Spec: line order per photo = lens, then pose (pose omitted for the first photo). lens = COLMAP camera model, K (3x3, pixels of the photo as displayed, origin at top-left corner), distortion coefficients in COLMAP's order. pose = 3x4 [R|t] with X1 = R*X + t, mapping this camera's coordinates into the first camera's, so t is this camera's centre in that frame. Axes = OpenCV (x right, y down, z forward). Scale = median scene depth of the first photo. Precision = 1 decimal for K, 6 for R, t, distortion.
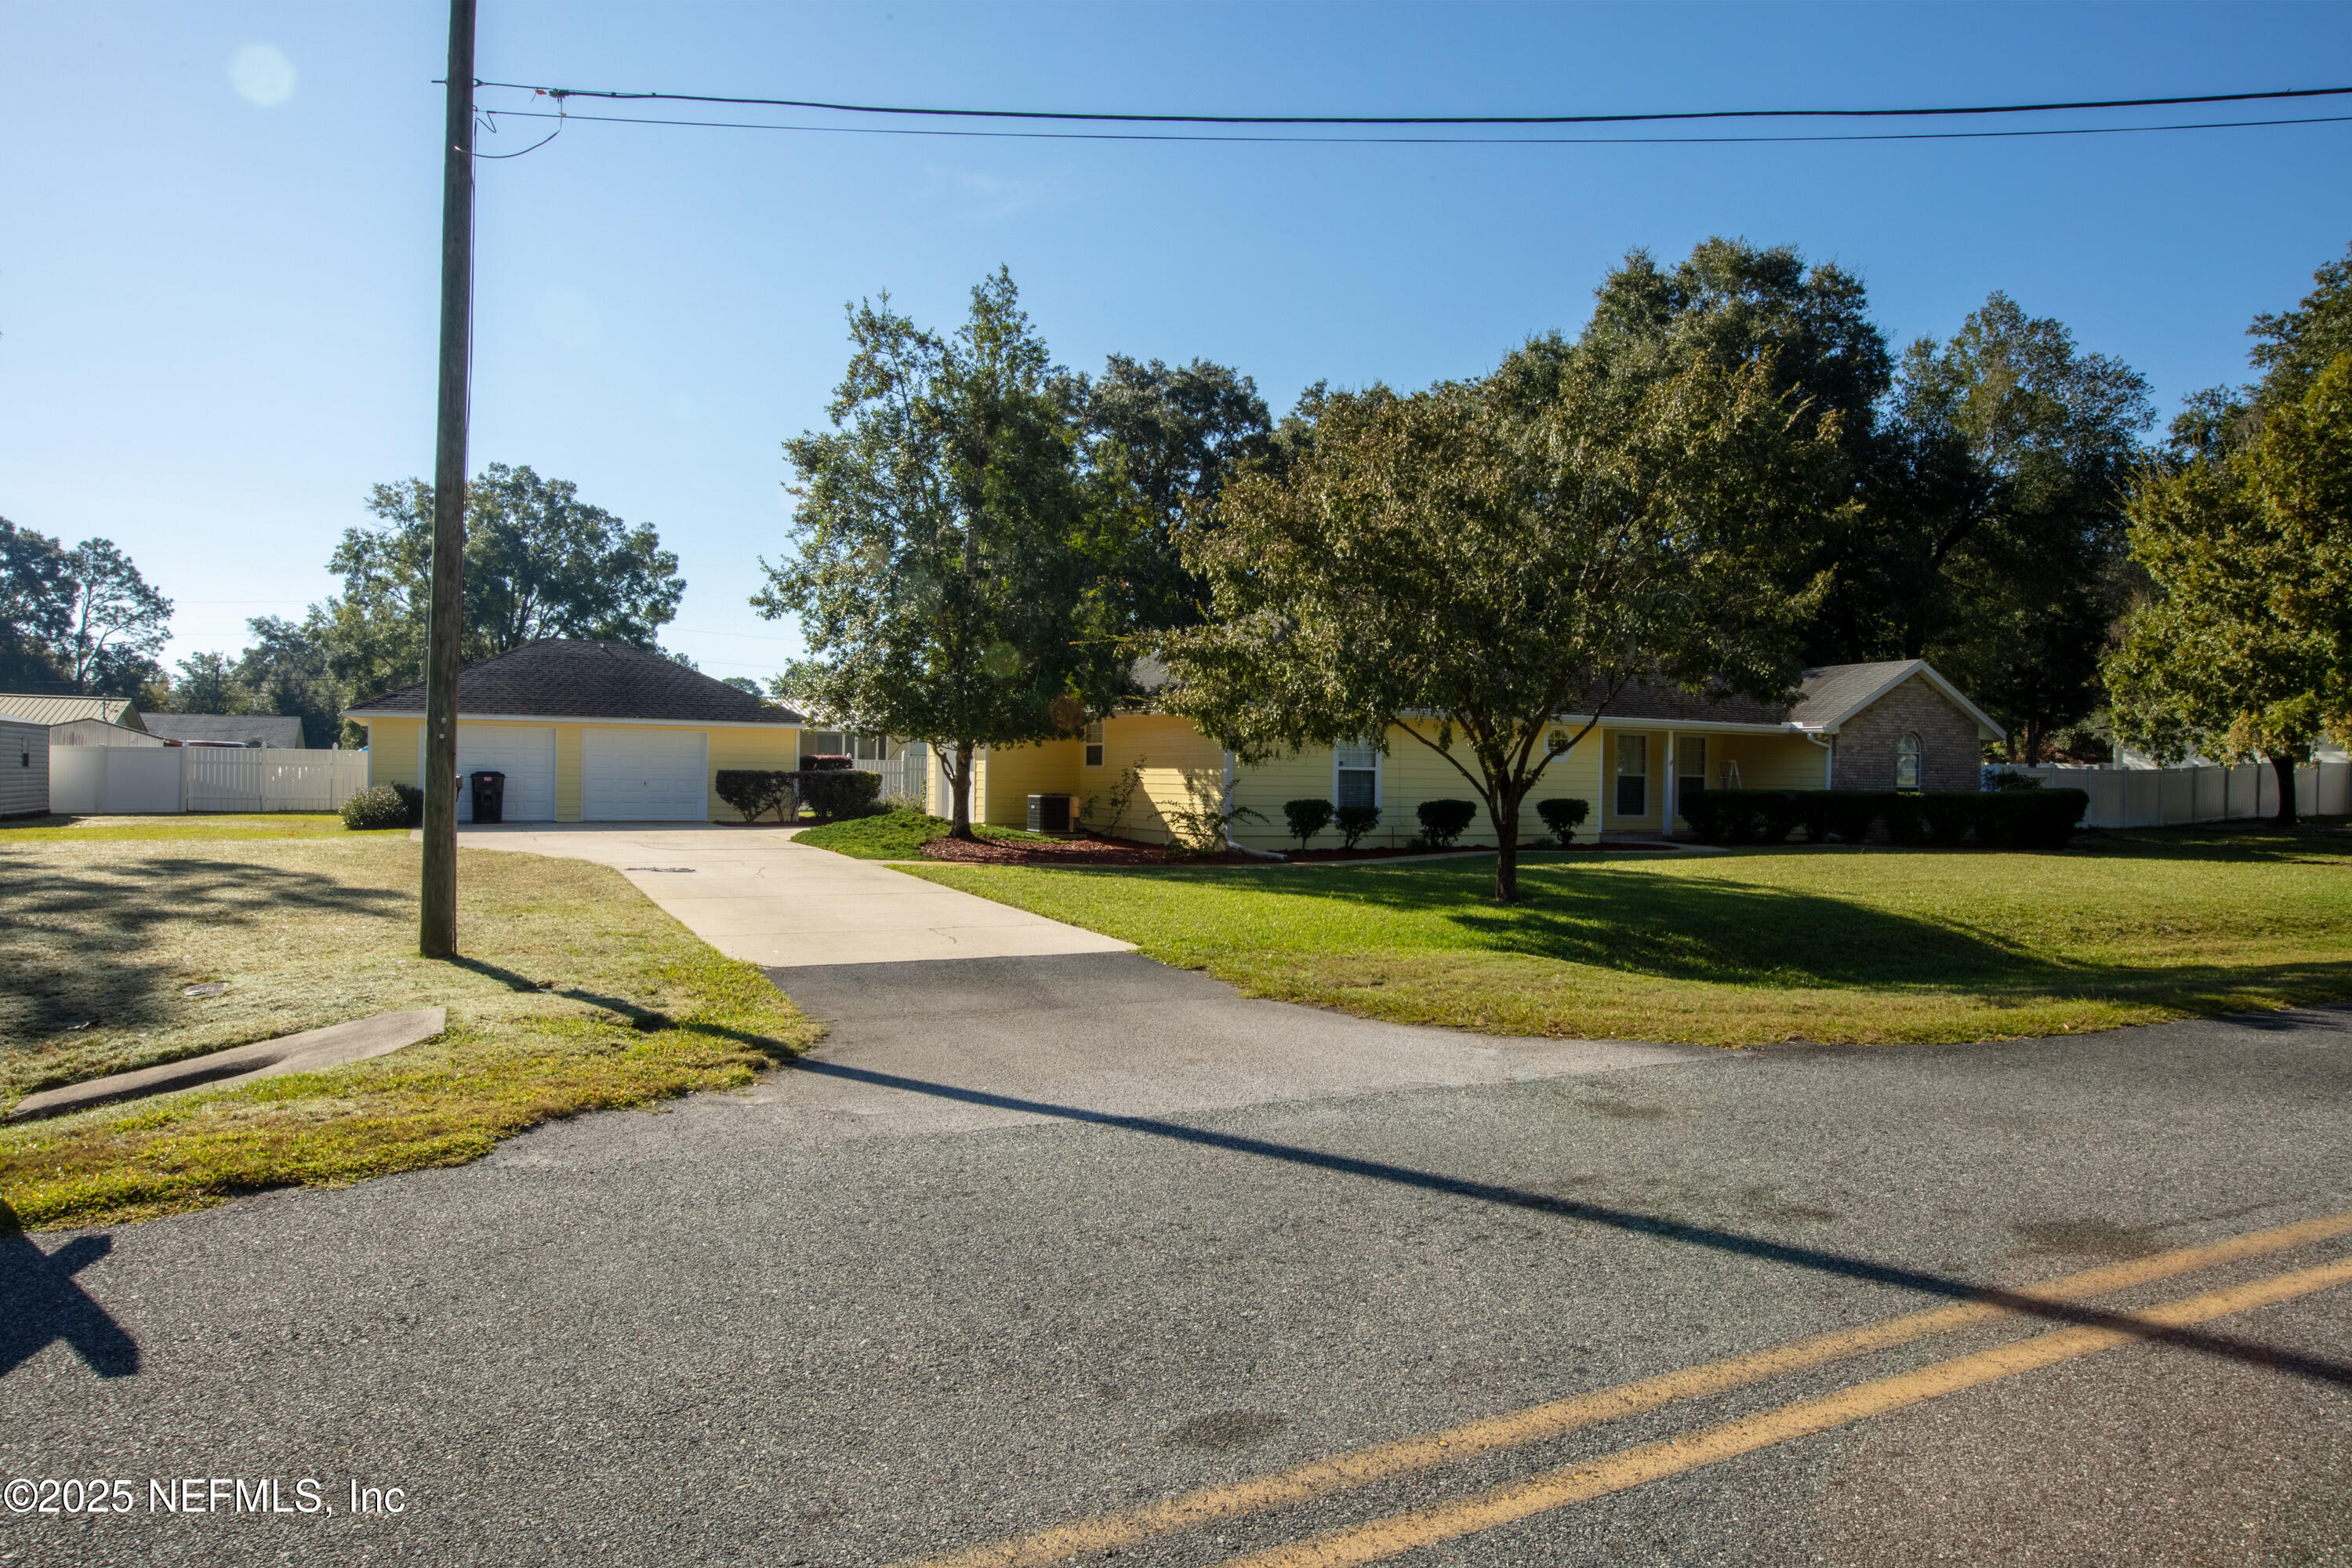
lens RADIAL K [[1068.5, 0, 1179.1], [0, 1068.5, 796.2], [0, 0, 1]] dist [-0.003062, -0.000380]
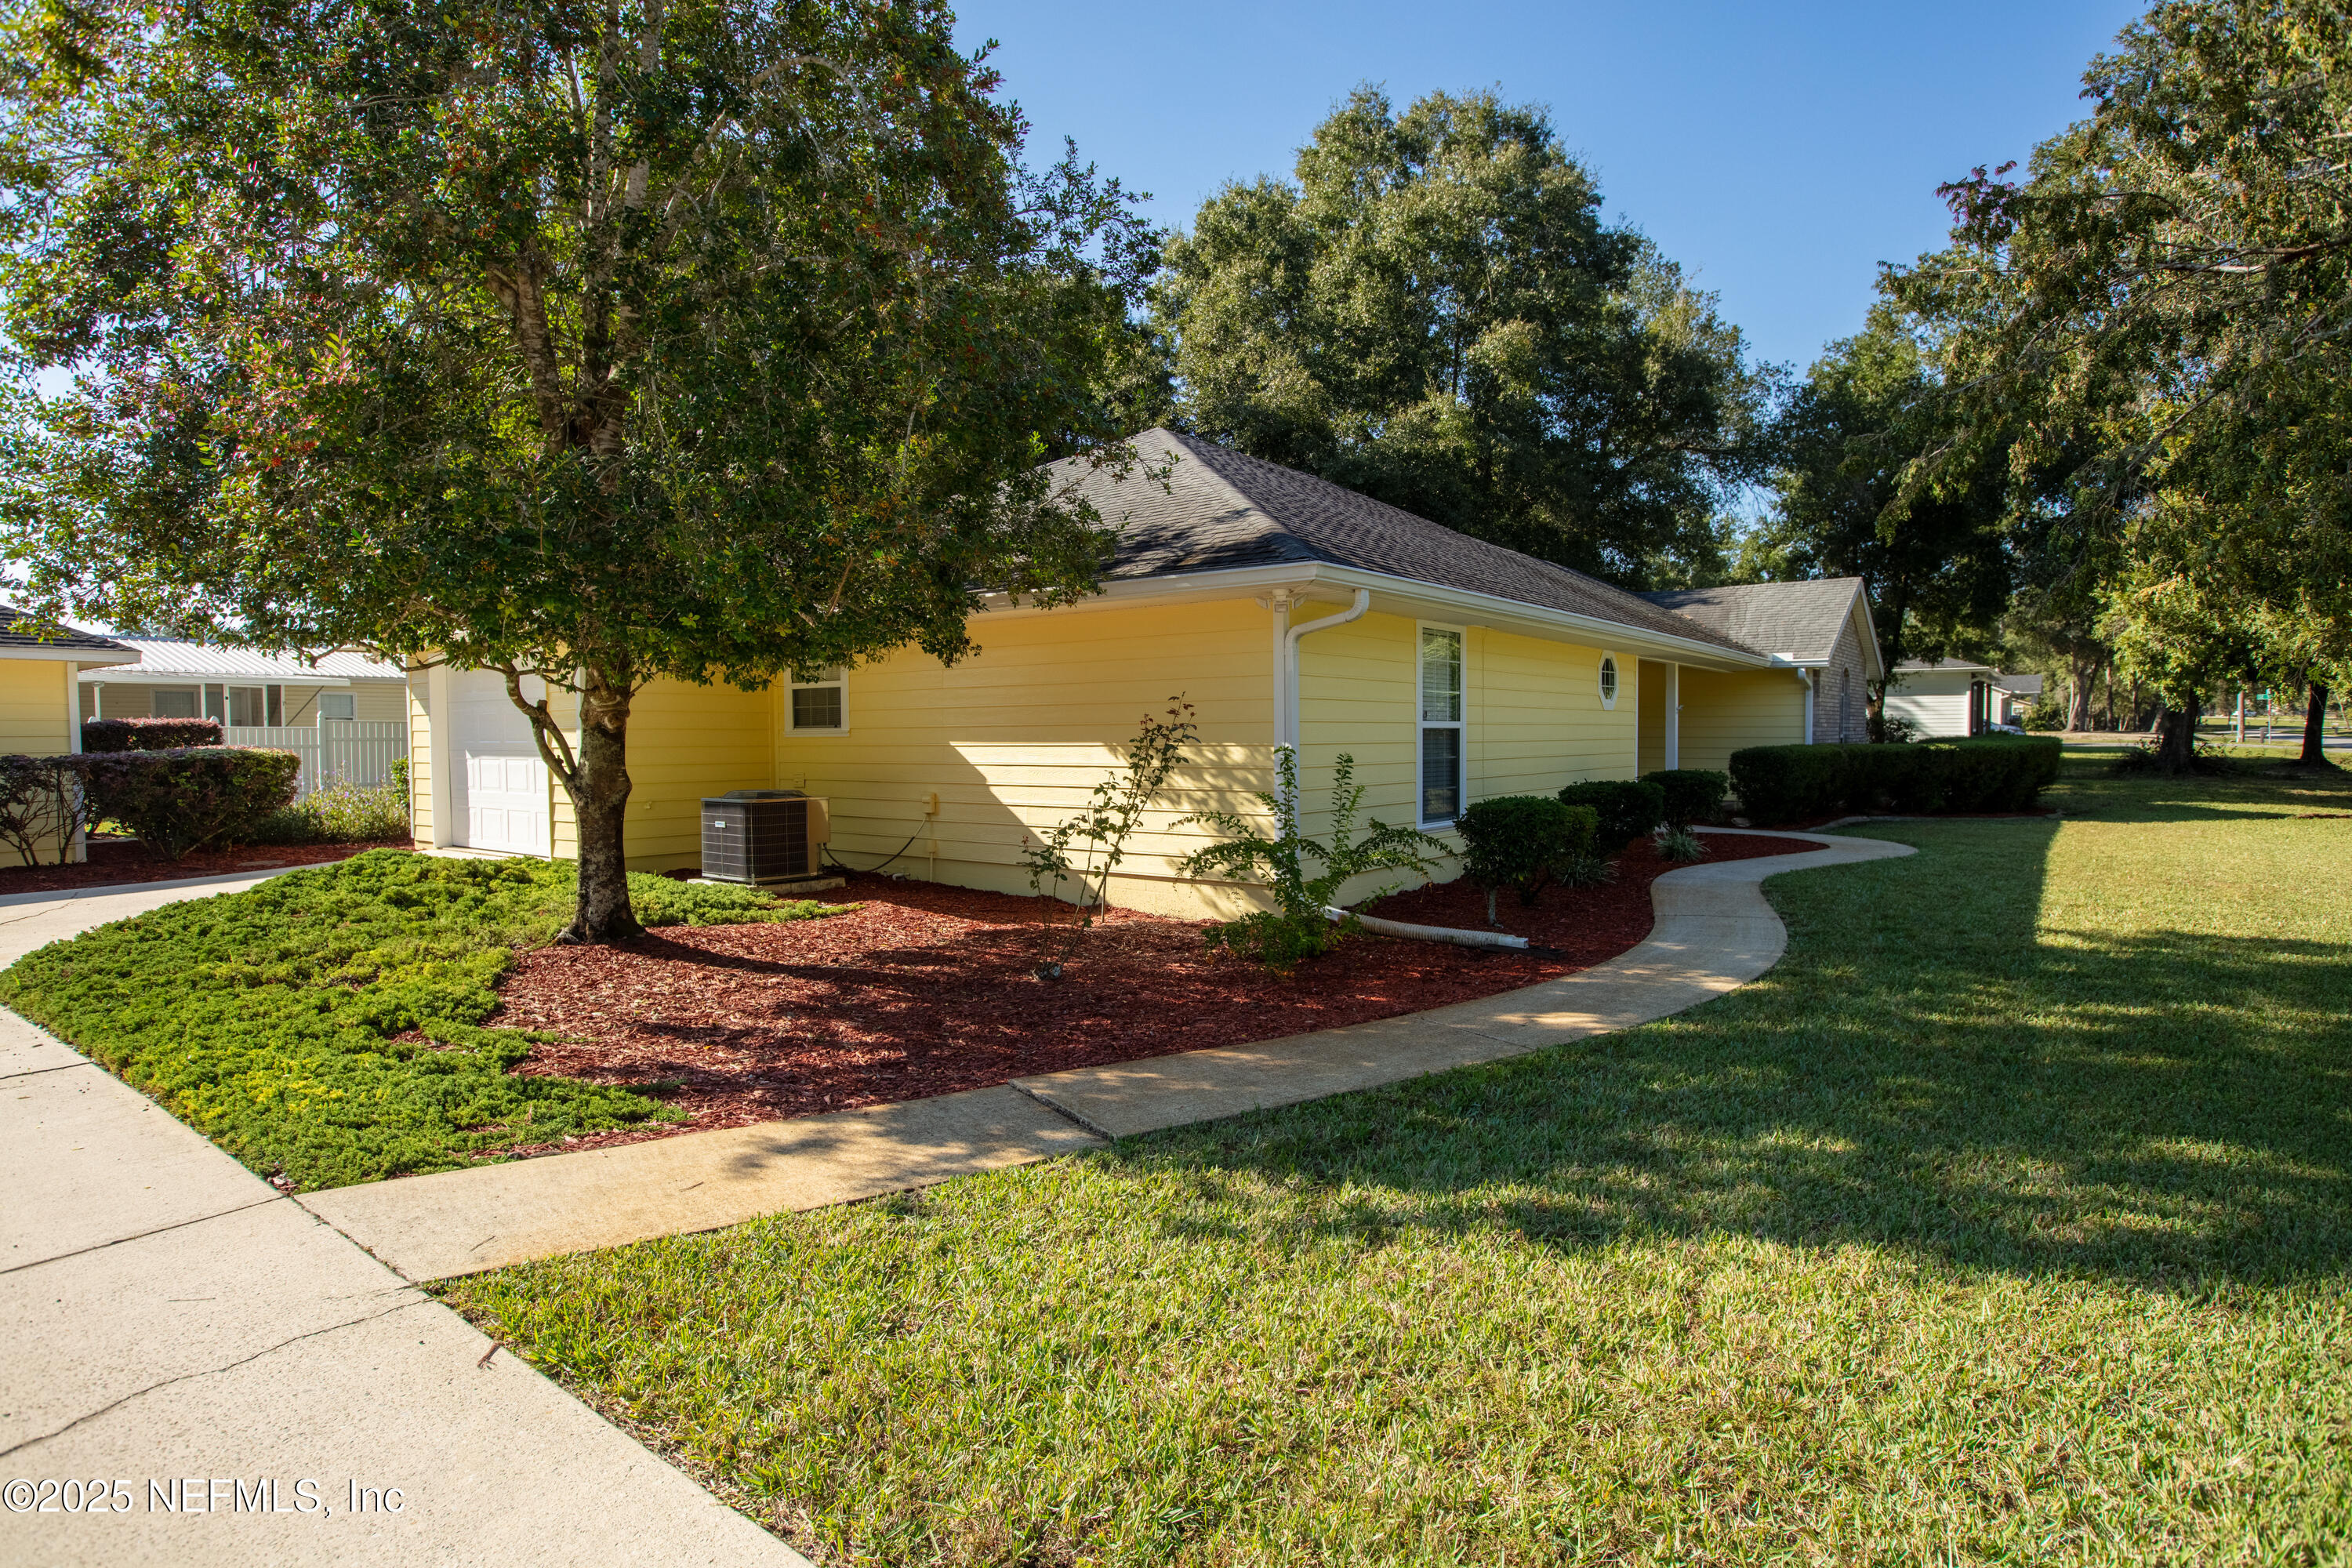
lens RADIAL K [[1052.1, 0, 1095.1], [0, 1052.1, 786.6], [0, 0, 1]] dist [-0.001321, -0.000171]
pose [[0.922564, -0.043095, 0.383430, -0.128741], [0.030190, 0.998759, 0.039614, -0.014627], [-0.384661, -0.024971, 0.922720, 0.423183]]
